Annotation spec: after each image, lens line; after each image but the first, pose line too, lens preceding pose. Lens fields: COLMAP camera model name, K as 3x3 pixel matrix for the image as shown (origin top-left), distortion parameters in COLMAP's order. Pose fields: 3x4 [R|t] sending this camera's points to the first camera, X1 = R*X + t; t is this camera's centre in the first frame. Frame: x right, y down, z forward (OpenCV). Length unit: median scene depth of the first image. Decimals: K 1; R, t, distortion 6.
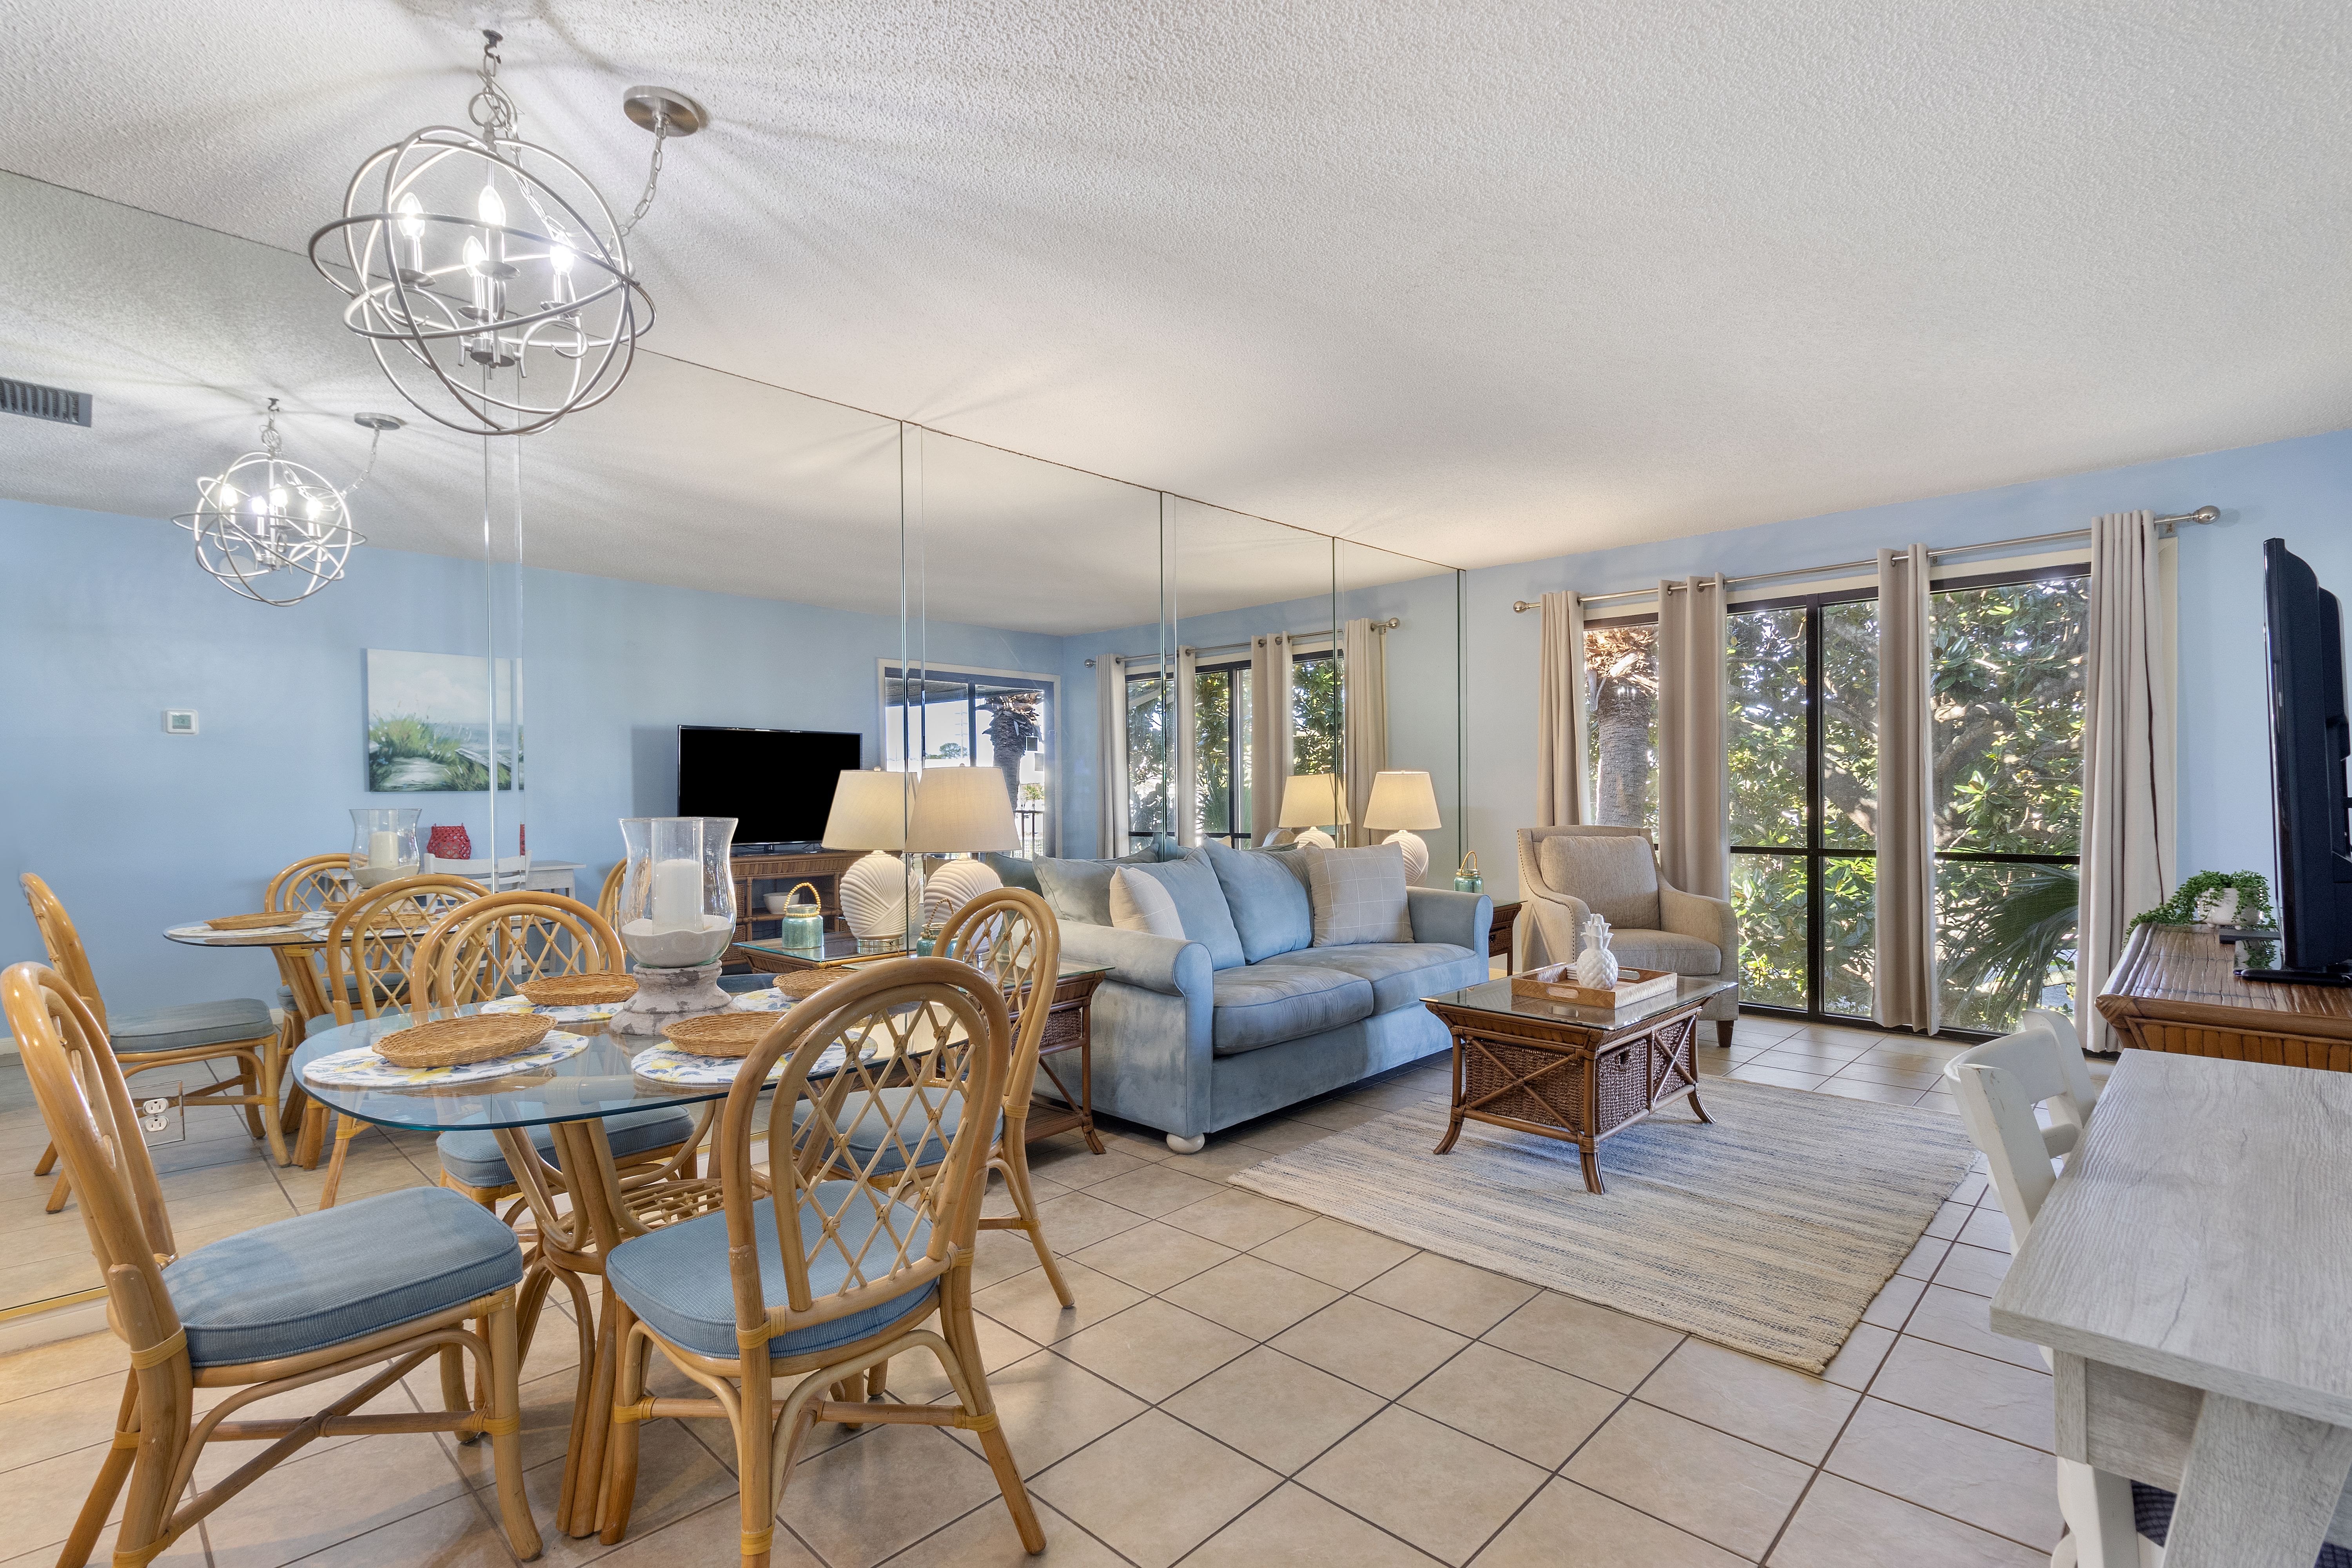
lens RADIAL K [[1095.6, 0, 1176.0], [0, 1095.6, 784.0], [0, 0, 1]] dist [0.001945, 0.000073]
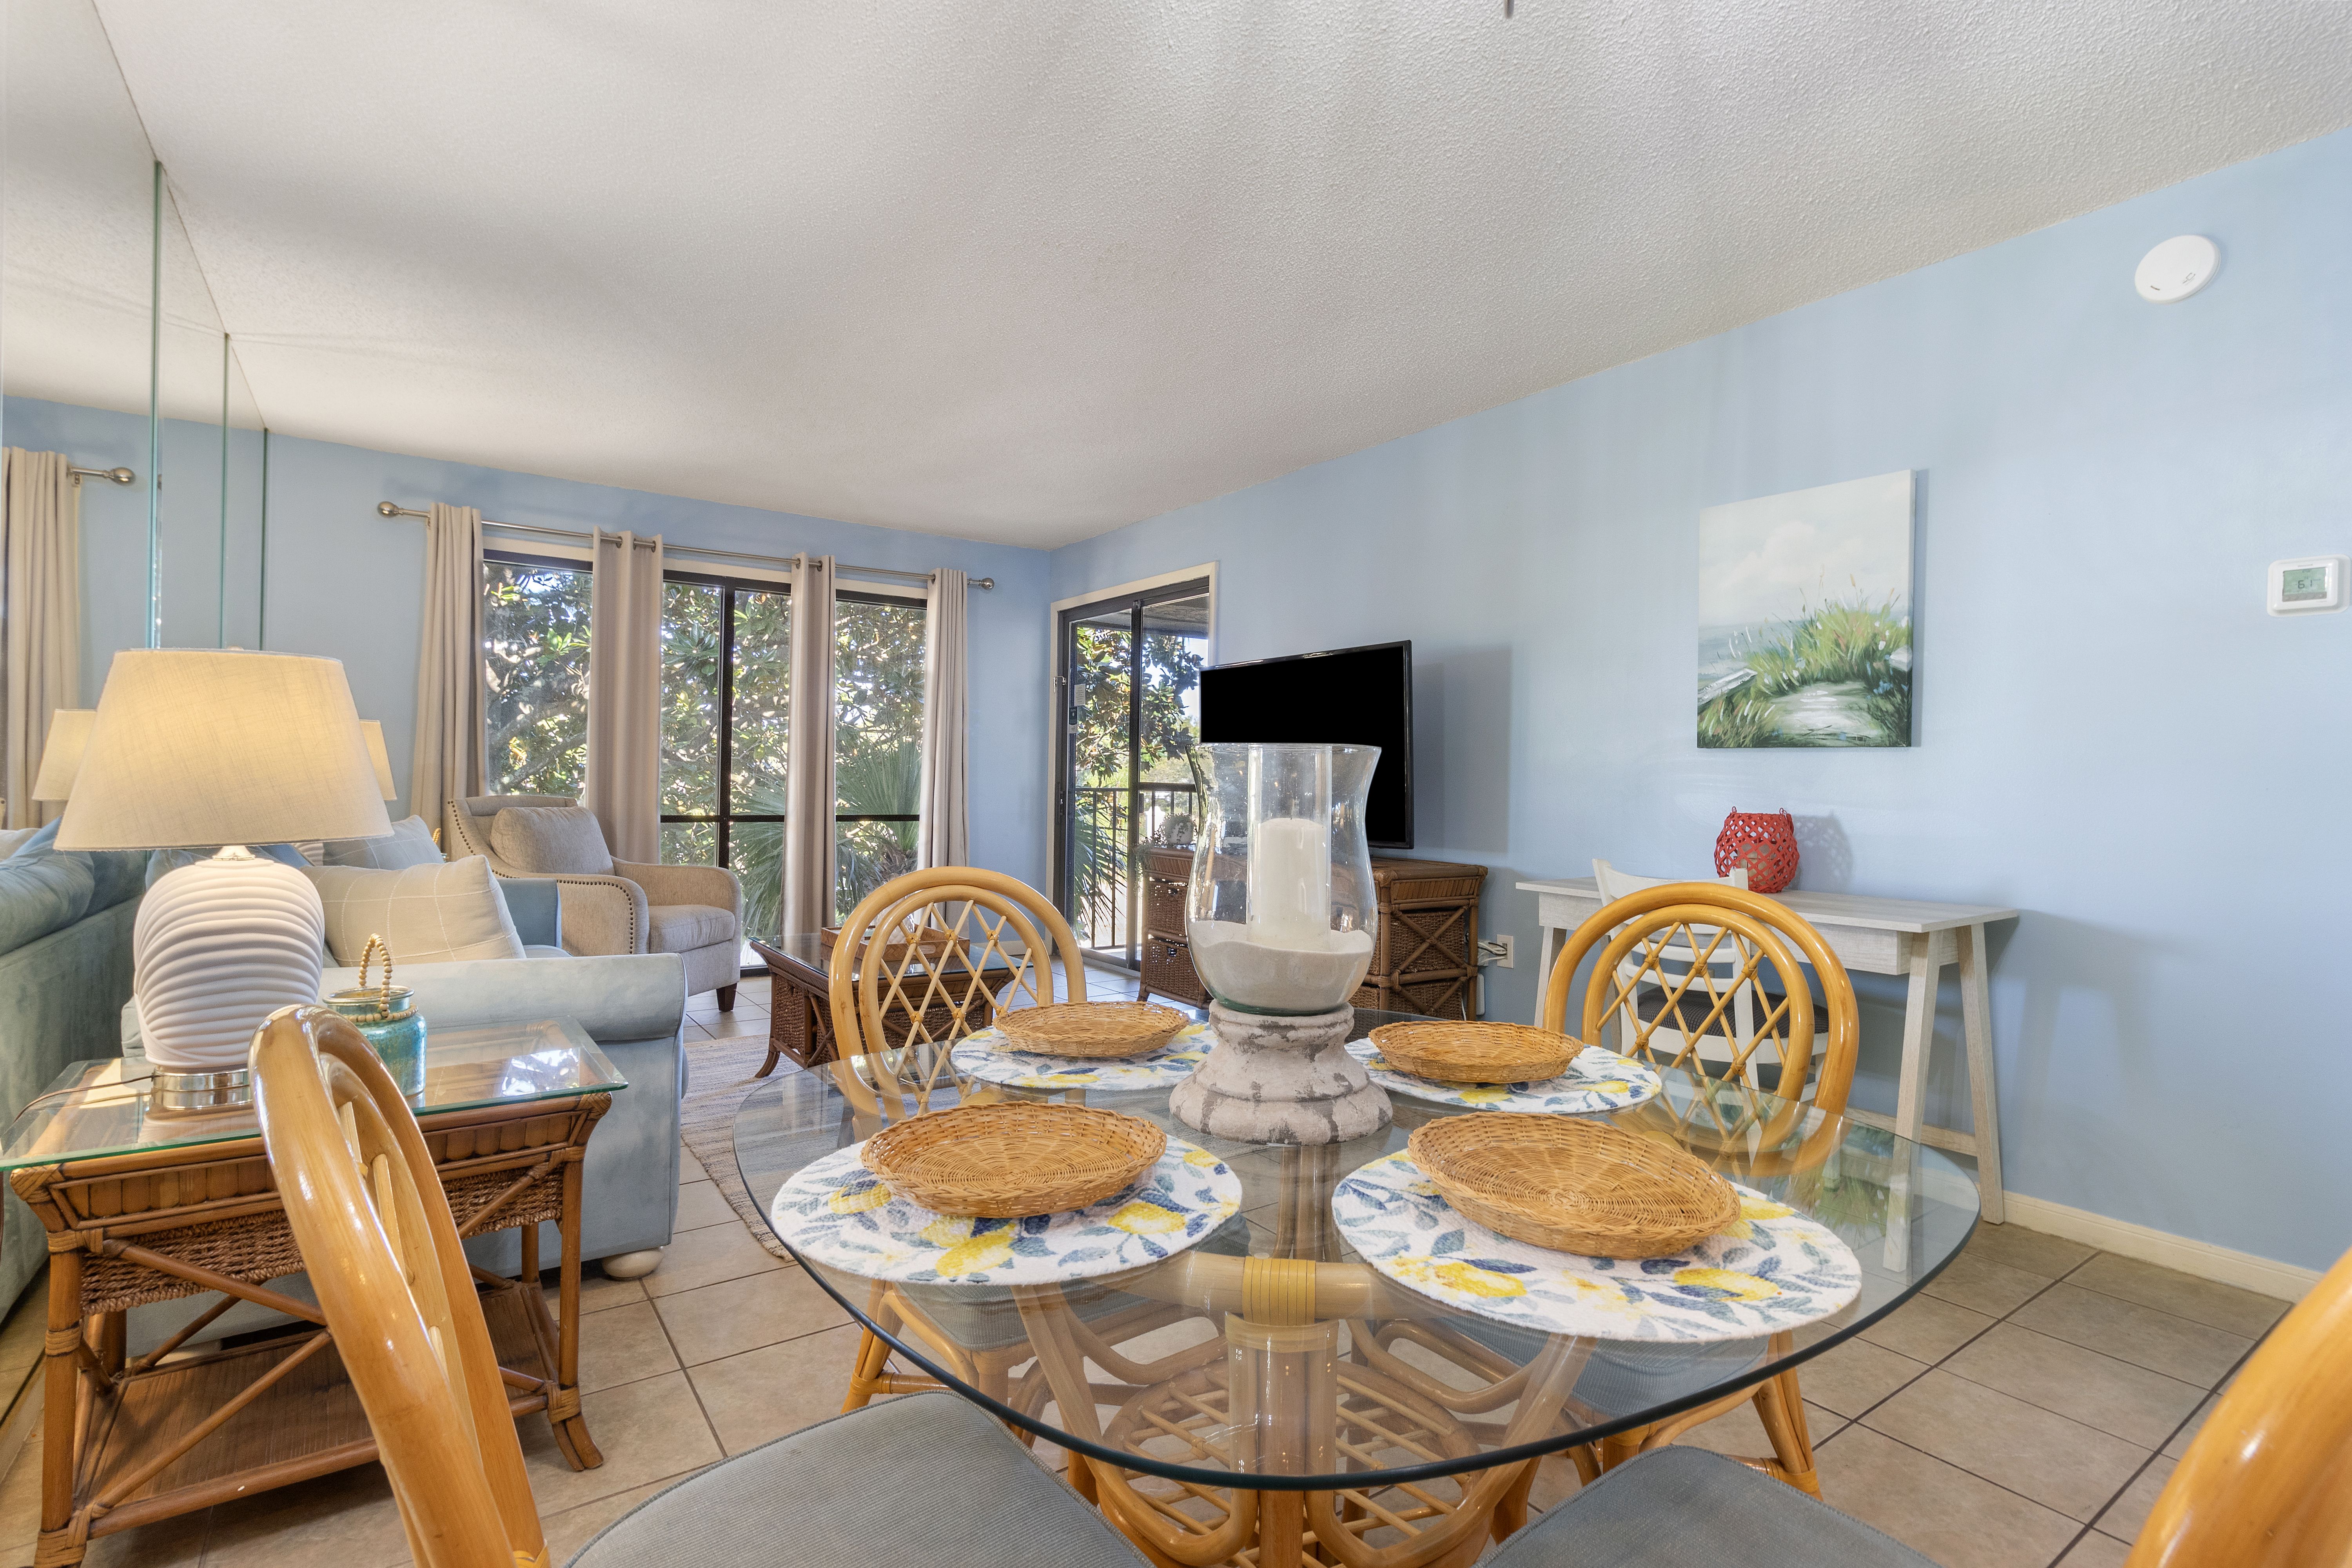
lens RADIAL K [[1095.6, 0, 1176.0], [0, 1095.6, 784.0], [0, 0, 1]] dist [0.001945, 0.000073]
pose [[0.193254, 0.003927, 0.981141, -0.387612], [-0.019127, 0.999817, -0.000235, 0.020526], [-0.980962, -0.018721, 0.193294, 0.387307]]
